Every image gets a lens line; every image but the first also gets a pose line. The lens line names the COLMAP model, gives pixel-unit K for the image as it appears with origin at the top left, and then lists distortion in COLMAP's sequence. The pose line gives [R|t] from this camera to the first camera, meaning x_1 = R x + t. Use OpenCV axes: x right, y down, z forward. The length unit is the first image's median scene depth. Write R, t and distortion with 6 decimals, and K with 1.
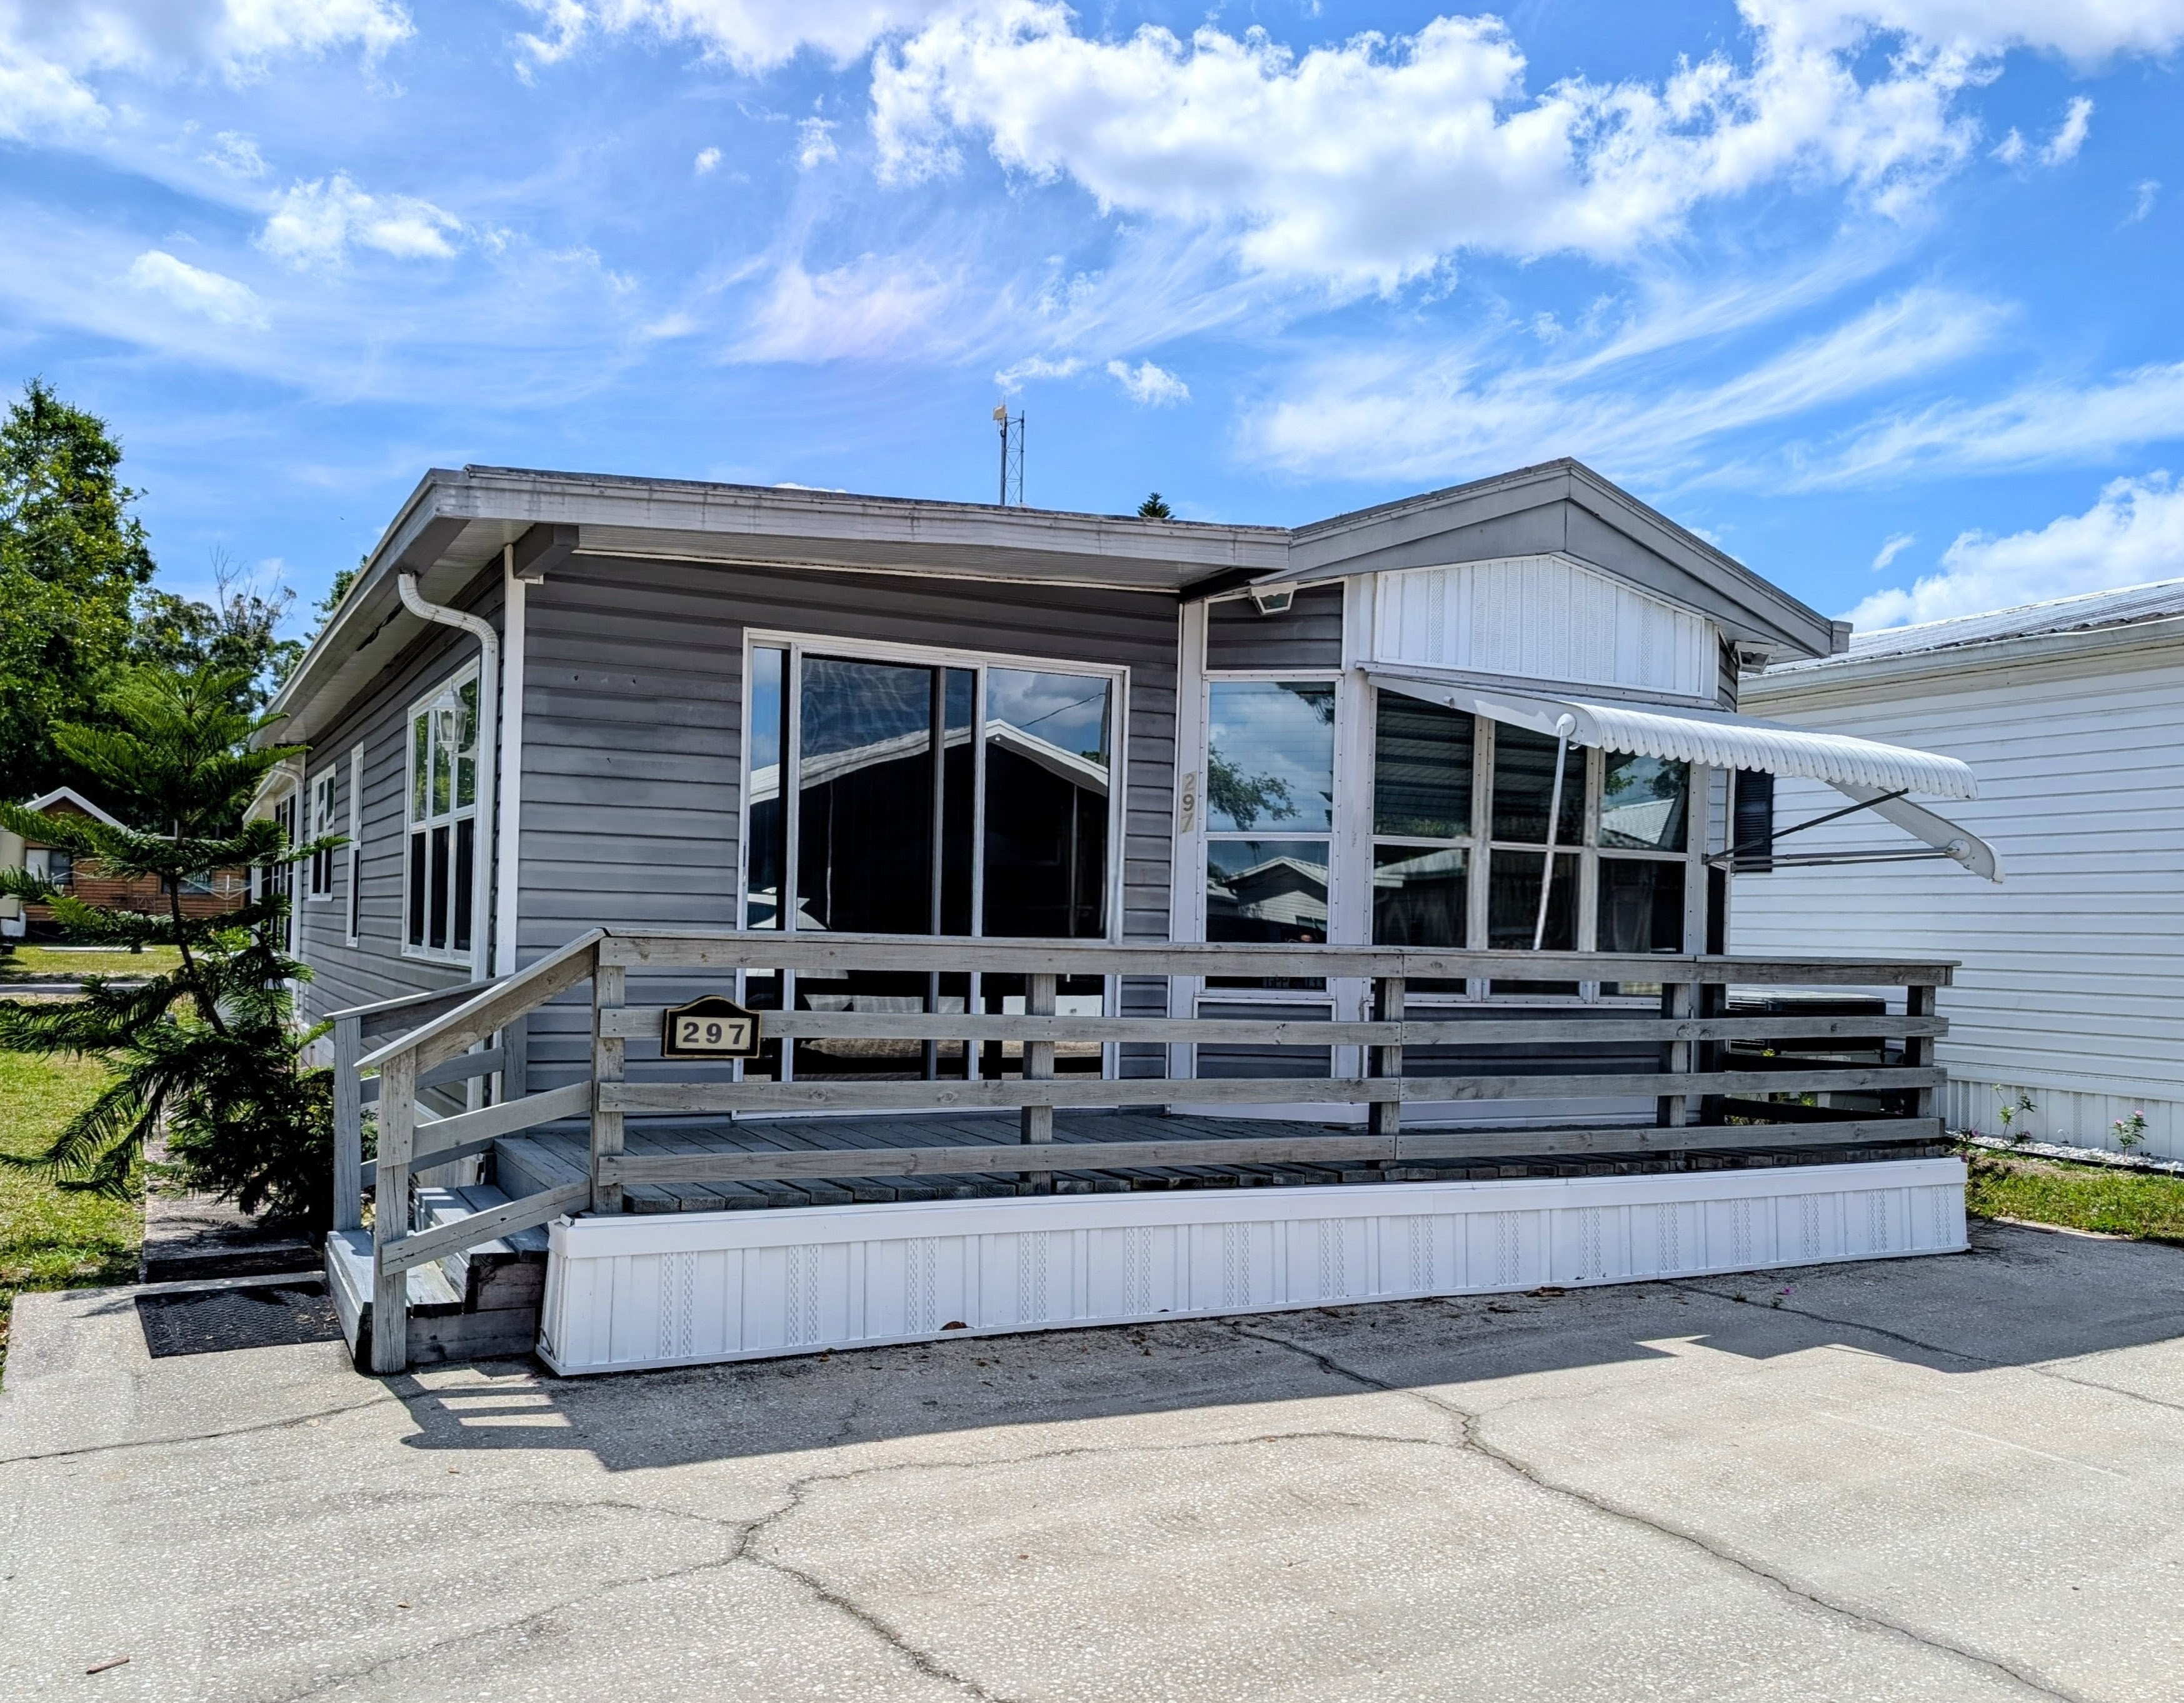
lens RADIAL K [[1804.3, 0, 1031.0], [0, 1804.3, 885.5], [0, 0, 1]] dist [0.077347, -0.167855]
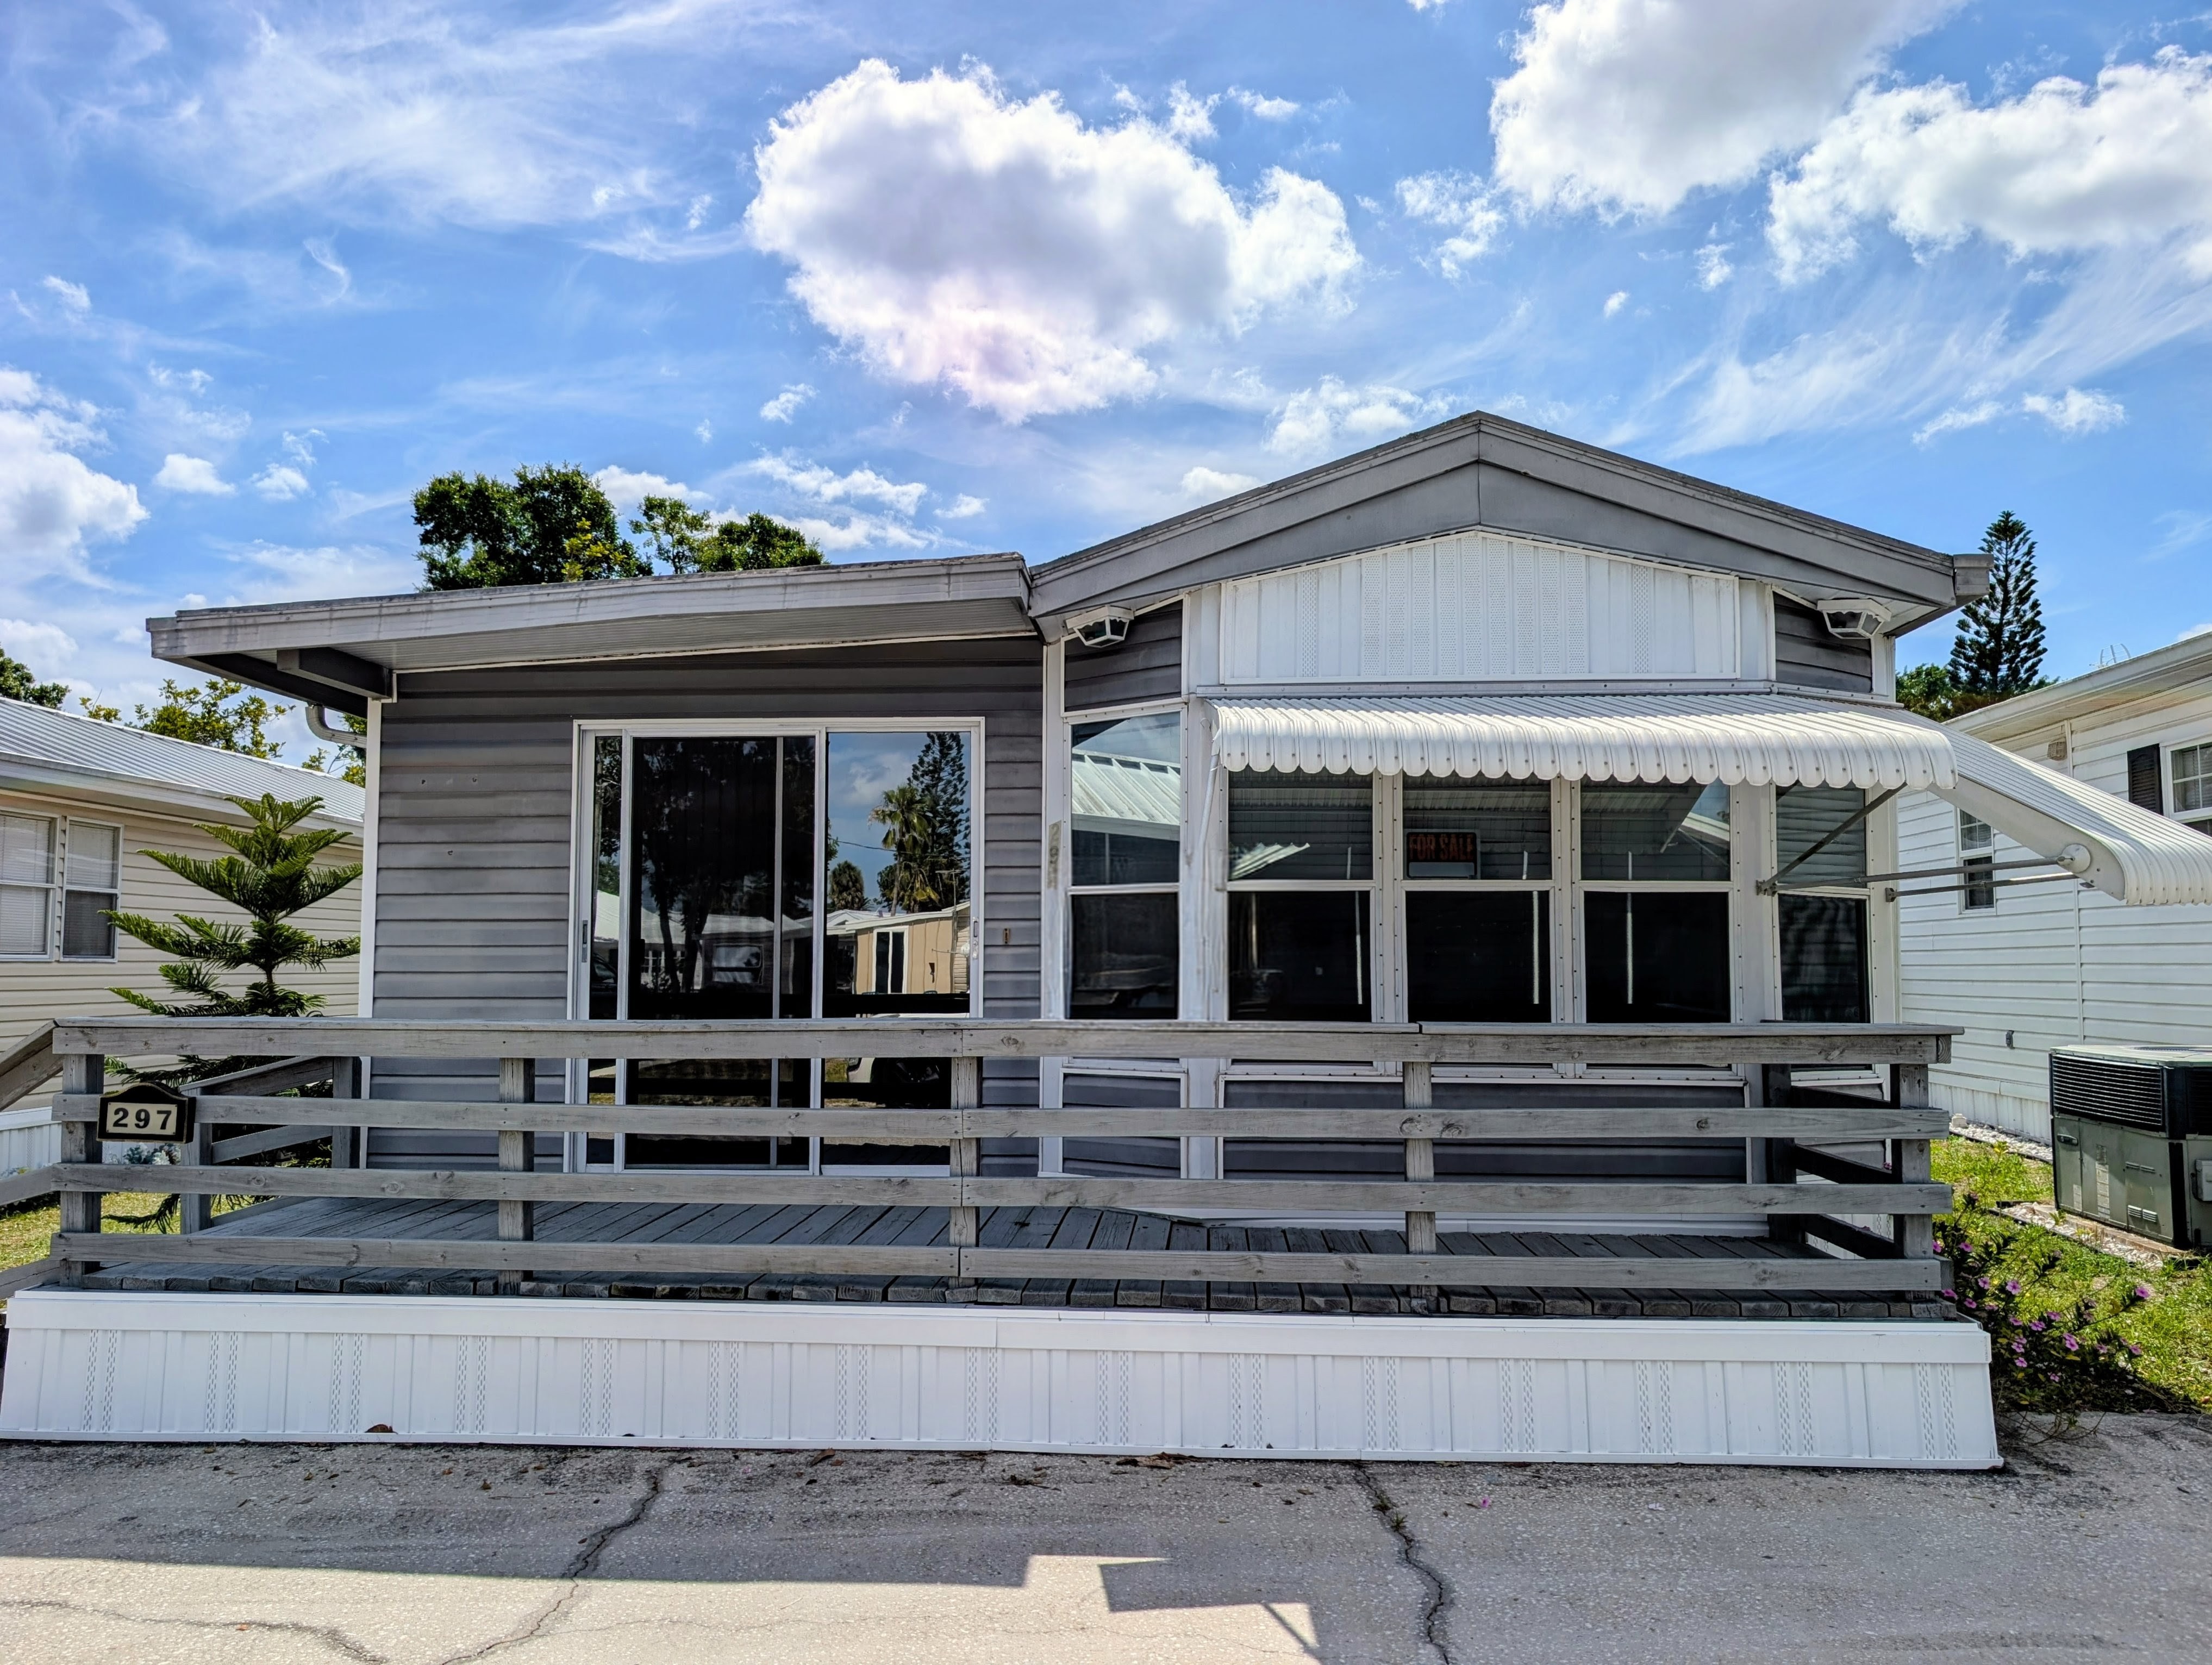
lens RADIAL K [[1568.8, 0, 1106.0], [0, 1568.8, 832.5], [0, 0, 1]] dist [0.011119, -0.008531]
pose [[0.867691, -0.065215, -0.492808, 0.667511], [0.033750, 0.996798, -0.072485, 0.001335], [0.495958, 0.046262, 0.867114, 0.418350]]
